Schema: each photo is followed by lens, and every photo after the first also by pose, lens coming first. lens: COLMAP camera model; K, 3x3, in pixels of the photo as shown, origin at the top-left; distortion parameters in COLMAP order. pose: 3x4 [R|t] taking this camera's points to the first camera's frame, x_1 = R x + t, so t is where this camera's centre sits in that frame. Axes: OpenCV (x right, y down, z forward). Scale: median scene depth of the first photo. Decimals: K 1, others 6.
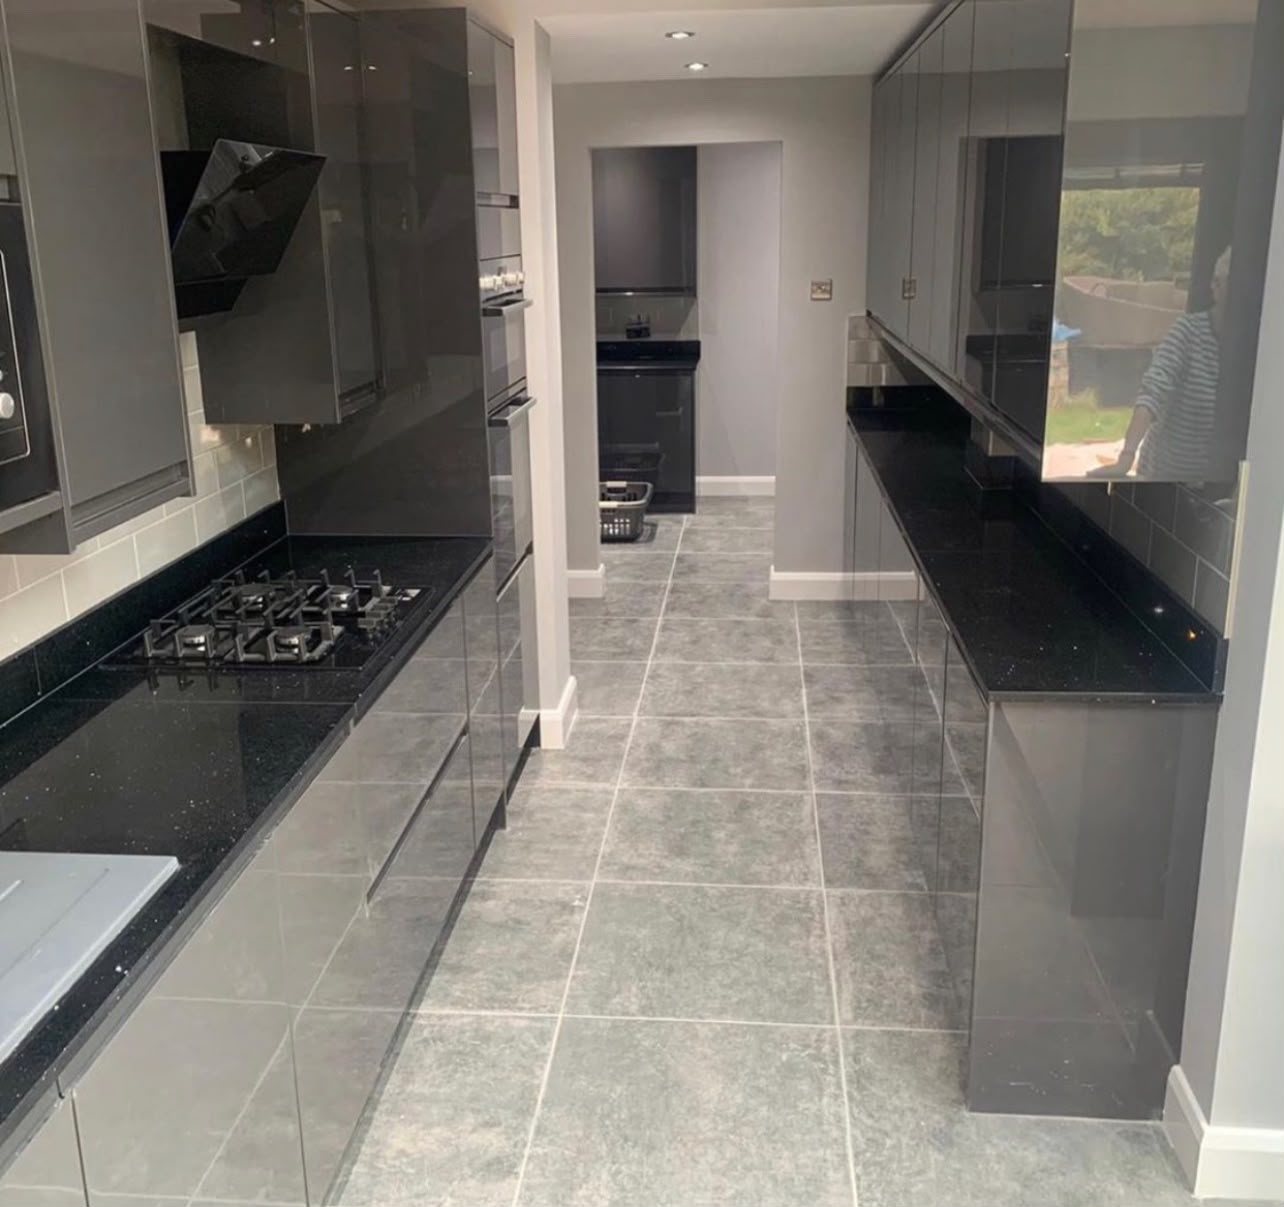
lens RADIAL K [[1337.1, 0, 642.0], [0, 1337.1, 603.5], [0, 0, 1]] dist [0.010839, -0.000678]
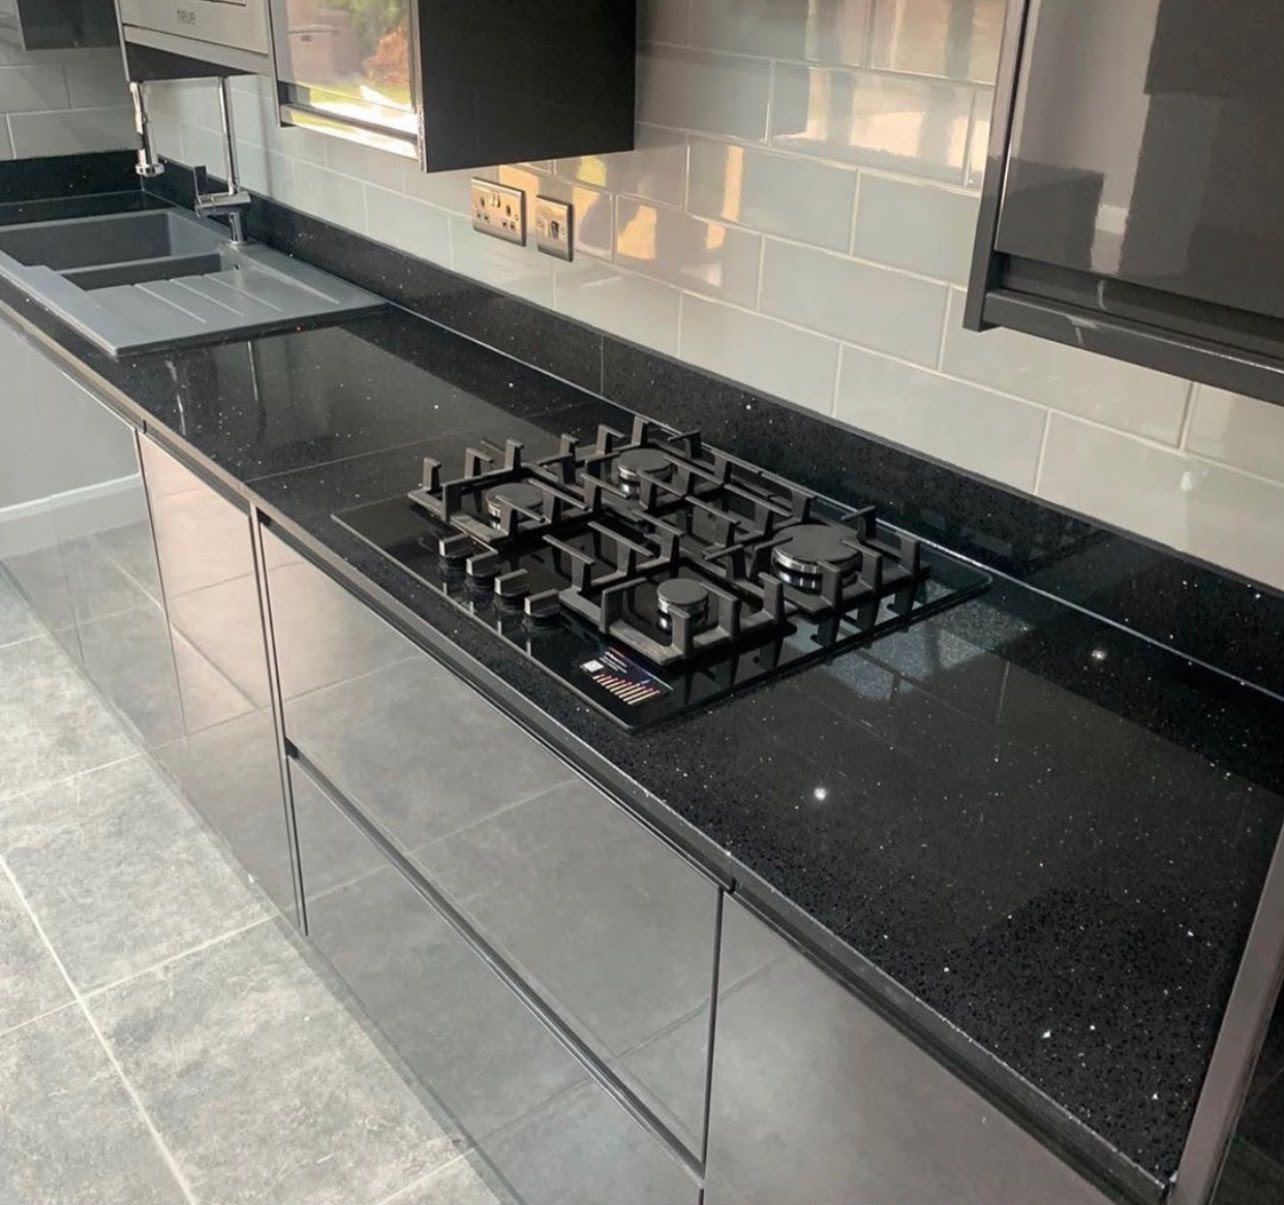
lens RADIAL K [[1337.1, 0, 642.0], [0, 1337.1, 602.5], [0, 0, 1]] dist [0.010839, -0.000678]
pose [[-0.731782, 0.312855, -0.605490, 0.076940], [-0.198246, 0.752287, 0.628301, -0.336351], [0.652069, 0.579815, -0.488488, 1.387968]]
